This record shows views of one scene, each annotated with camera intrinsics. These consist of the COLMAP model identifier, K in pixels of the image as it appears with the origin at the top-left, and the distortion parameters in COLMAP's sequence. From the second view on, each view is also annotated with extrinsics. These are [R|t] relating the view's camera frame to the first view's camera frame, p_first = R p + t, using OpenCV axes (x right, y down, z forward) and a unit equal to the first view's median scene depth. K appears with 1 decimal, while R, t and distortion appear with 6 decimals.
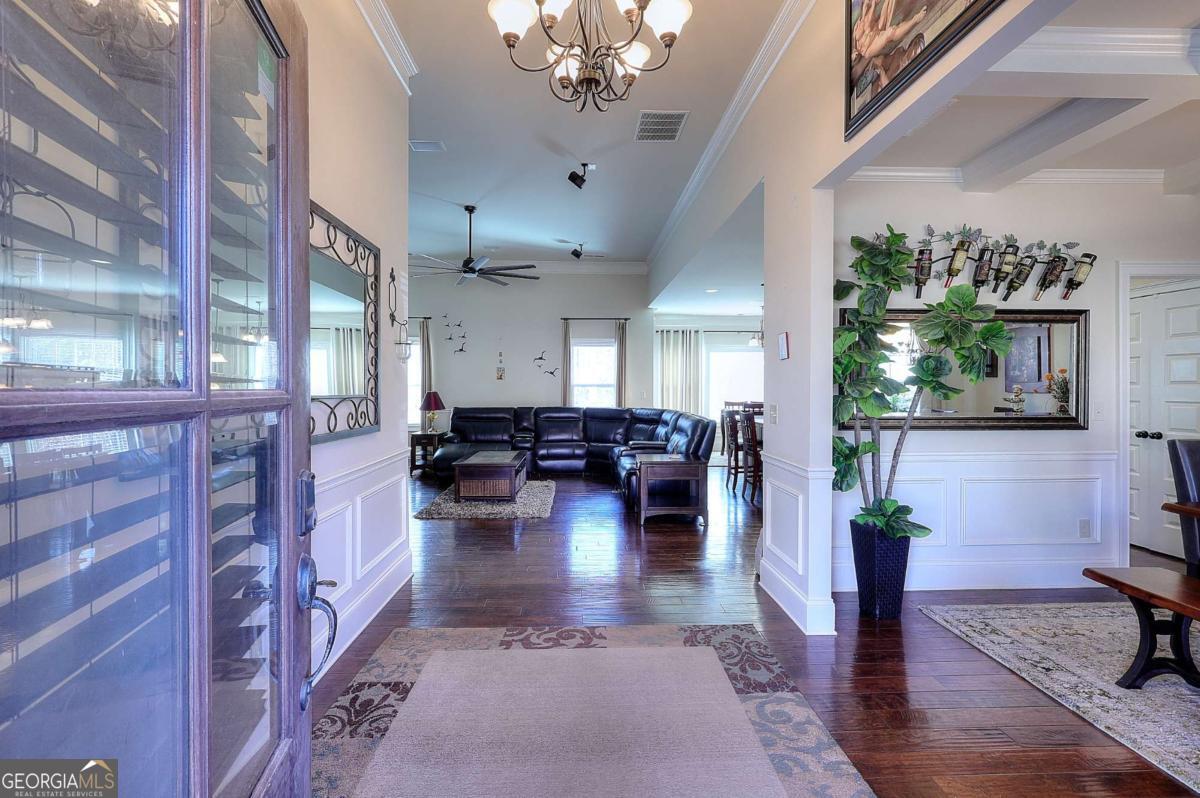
lens RADIAL K [[575.0, 0, 600.0], [0, 575.0, 399.0], [0, 0, 1]] dist [-0.001812, -0.000265]
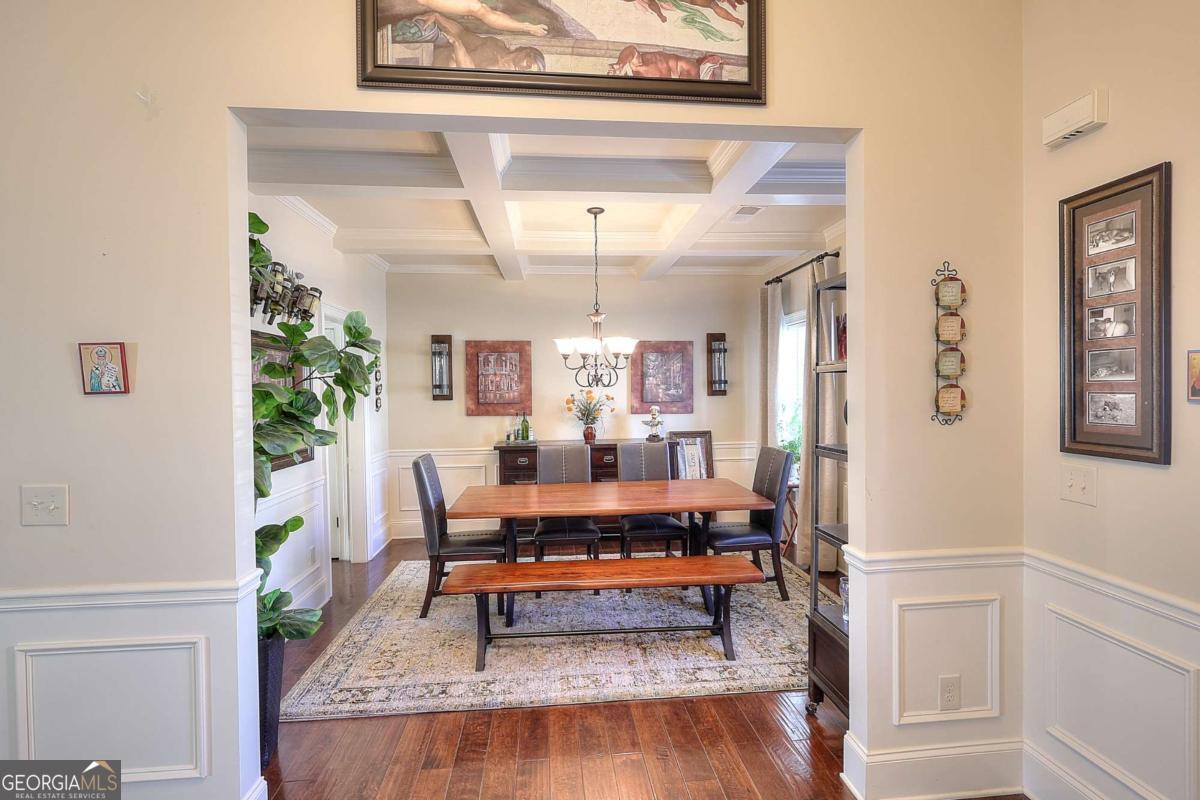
lens RADIAL K [[575.0, 0, 600.0], [0, 575.0, 400.0], [0, 0, 1]] dist [-0.001812, -0.000265]
pose [[-0.062836, -0.020336, 0.997817, -0.261014], [0.032258, 0.999229, 0.022396, -0.074238], [-0.997502, 0.033595, -0.062132, 0.704942]]
